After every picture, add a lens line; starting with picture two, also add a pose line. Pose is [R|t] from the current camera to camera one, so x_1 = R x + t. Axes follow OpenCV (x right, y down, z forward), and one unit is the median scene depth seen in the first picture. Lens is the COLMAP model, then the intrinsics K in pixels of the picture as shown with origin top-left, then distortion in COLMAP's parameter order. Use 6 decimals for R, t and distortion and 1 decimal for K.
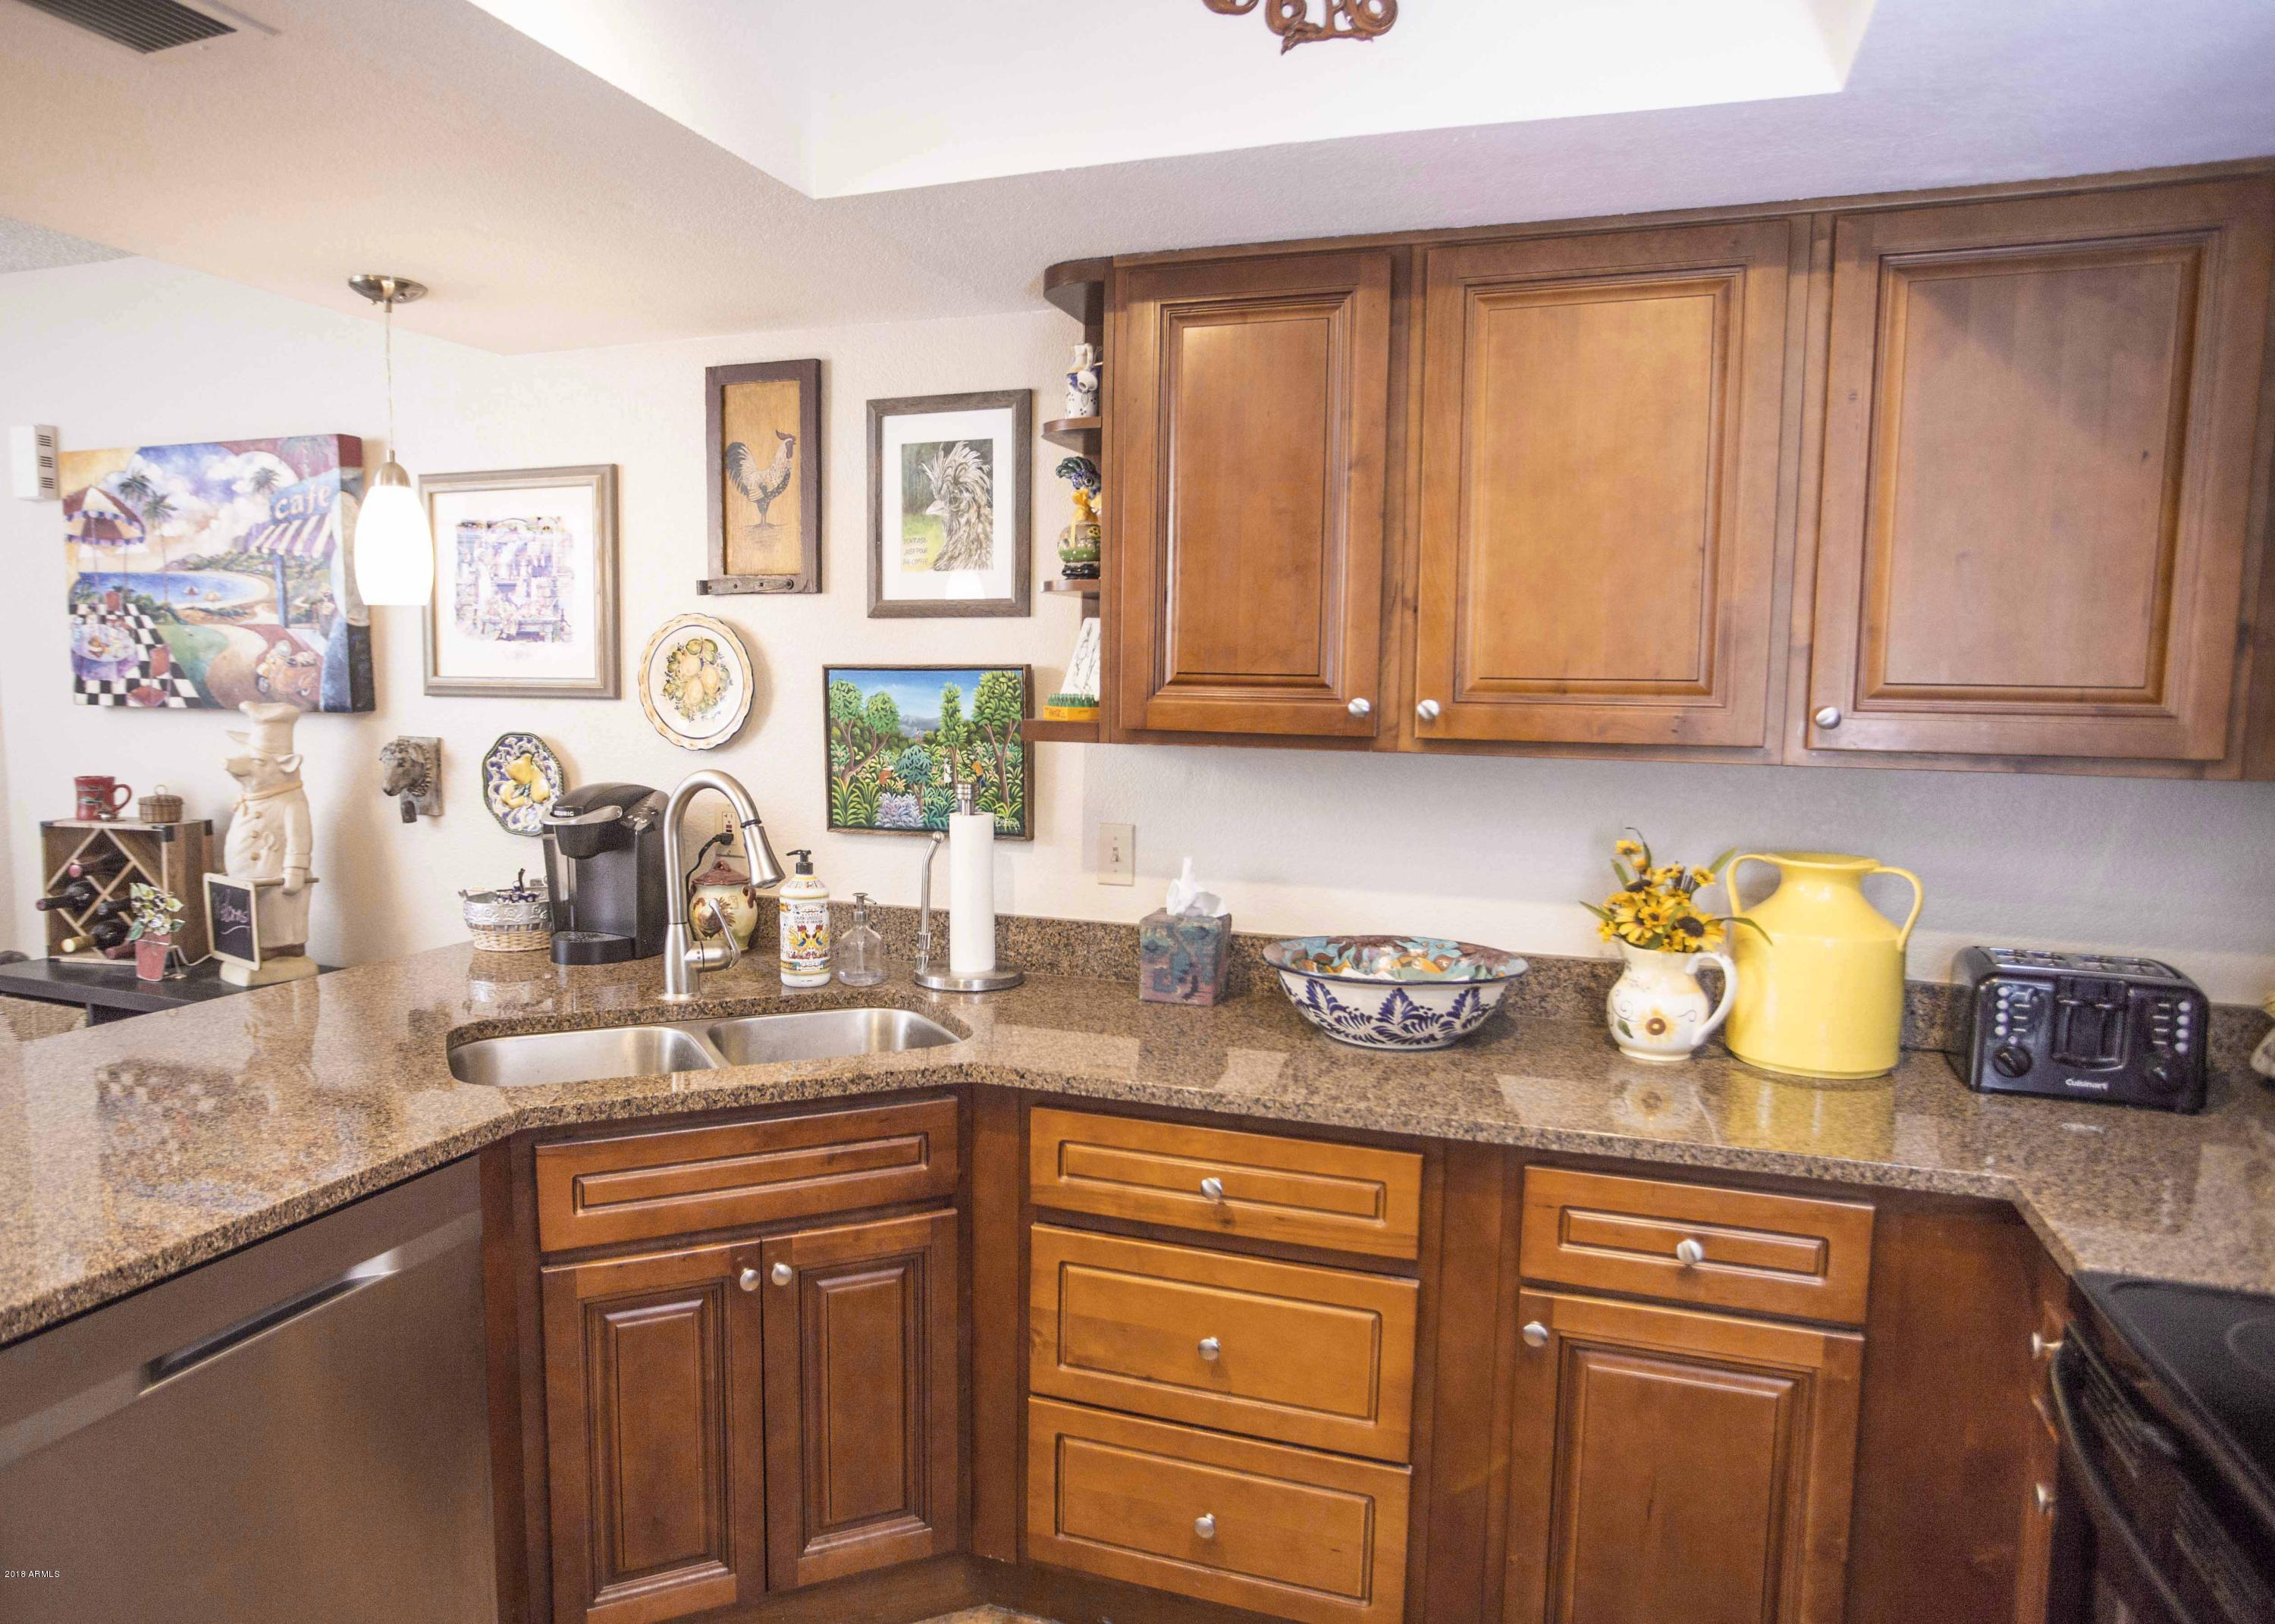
lens RADIAL K [[1225.0, 0, 1137.5], [0, 1225.0, 812.0], [0, 0, 1]] dist [-0.067896, -0.000102]
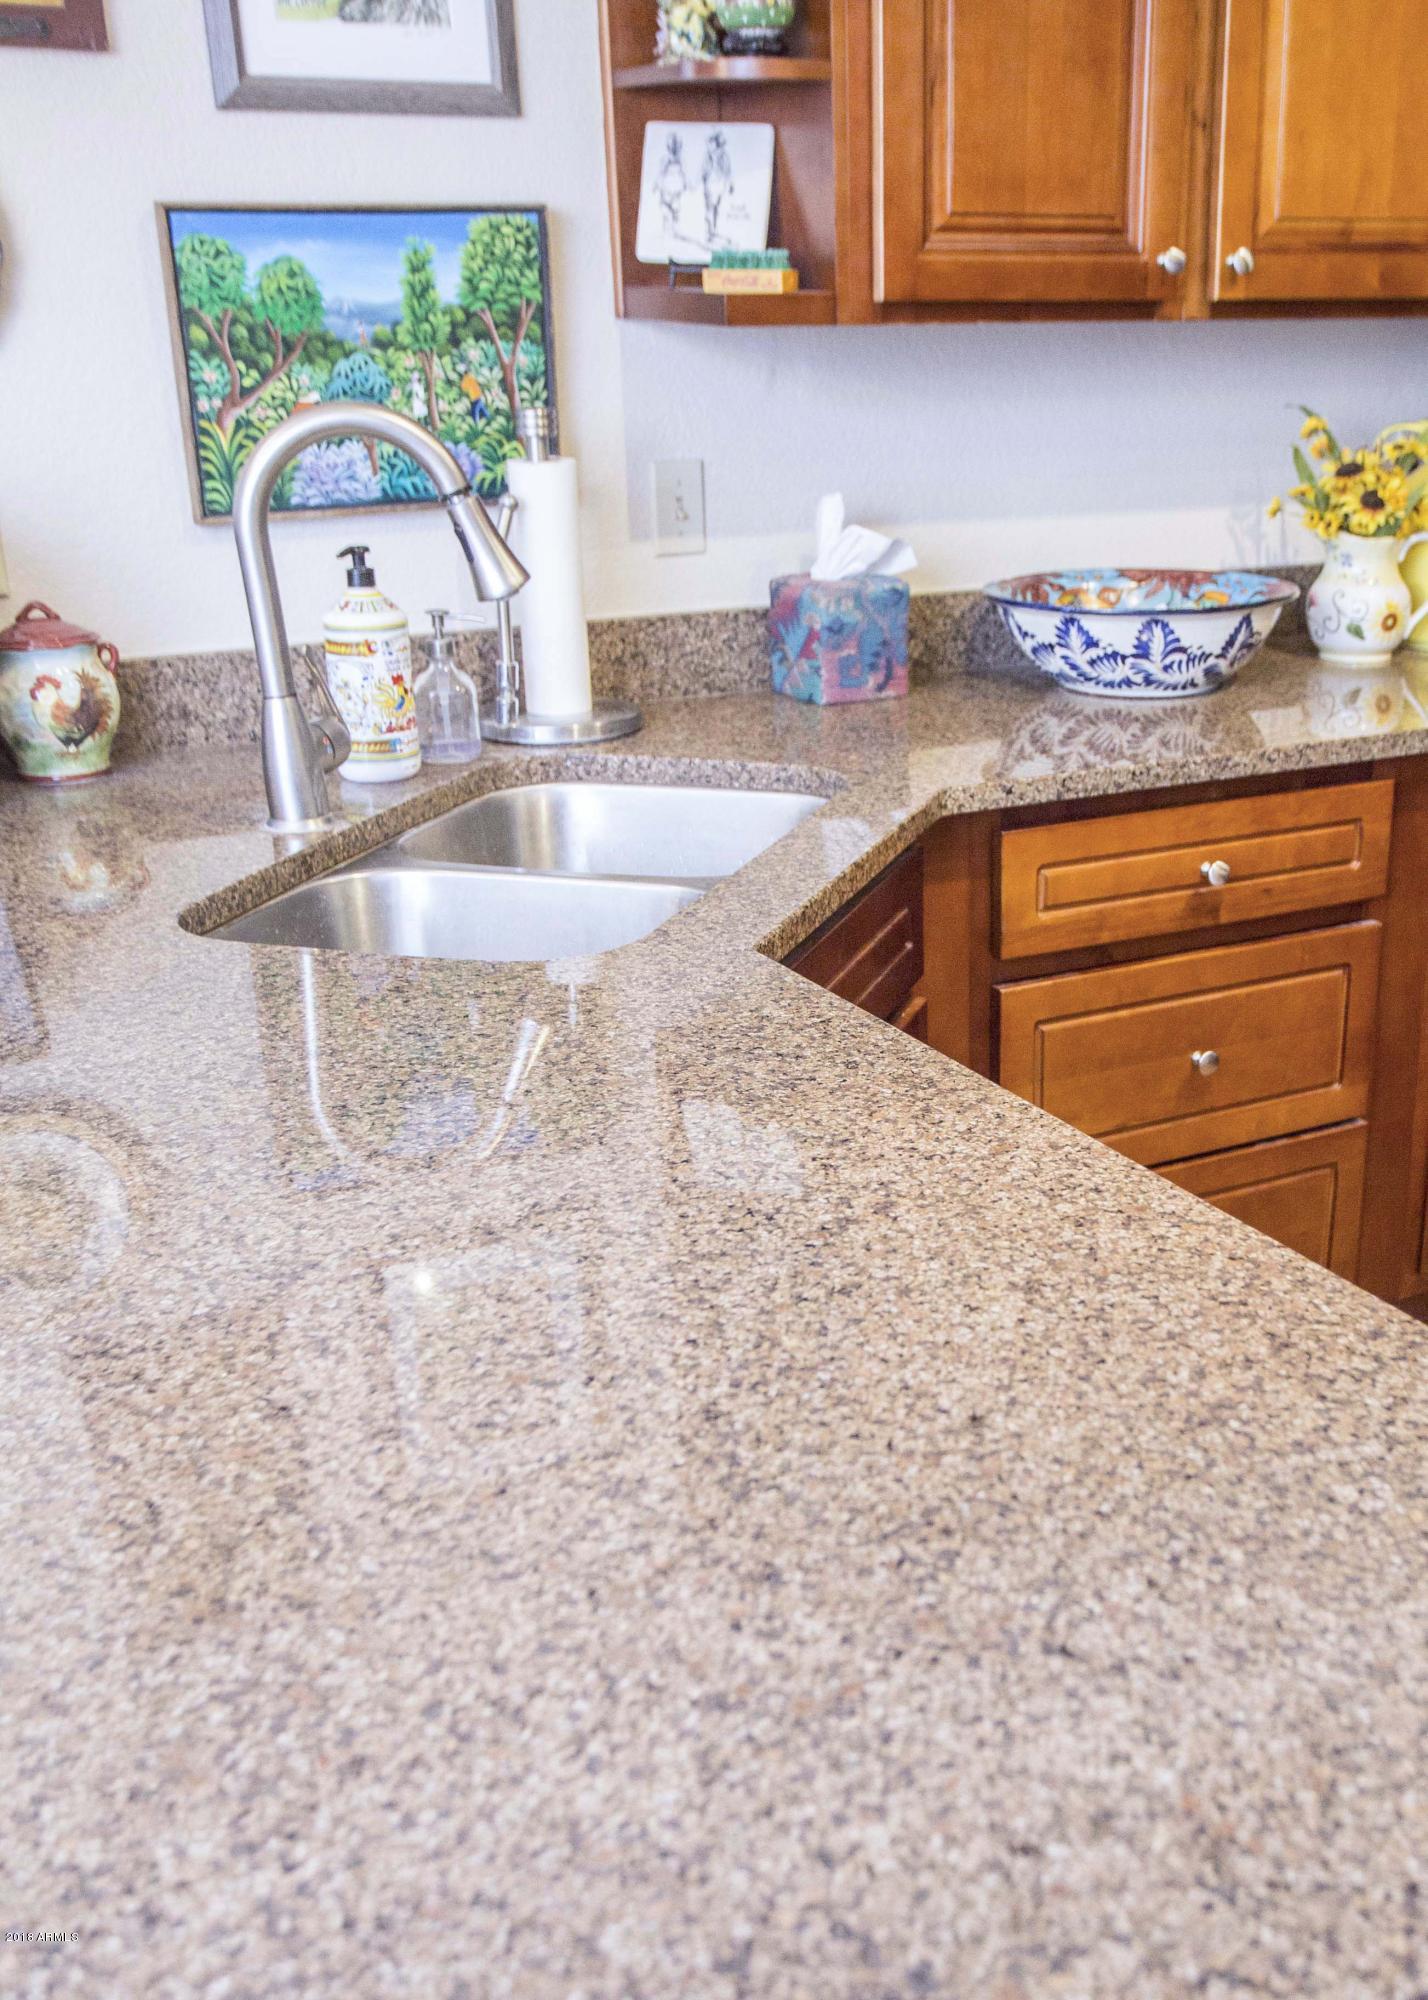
lens RADIAL K [[1922.9, 0, 714.0], [0, 1922.9, 1000.0], [0, 0, 1]] dist [-0.012290, -0.003556]
pose [[0.737336, -0.257261, 0.624622, -0.727296], [0.084054, 0.952398, 0.293040, -0.015276], [-0.670277, -0.163567, 0.723861, 0.185373]]
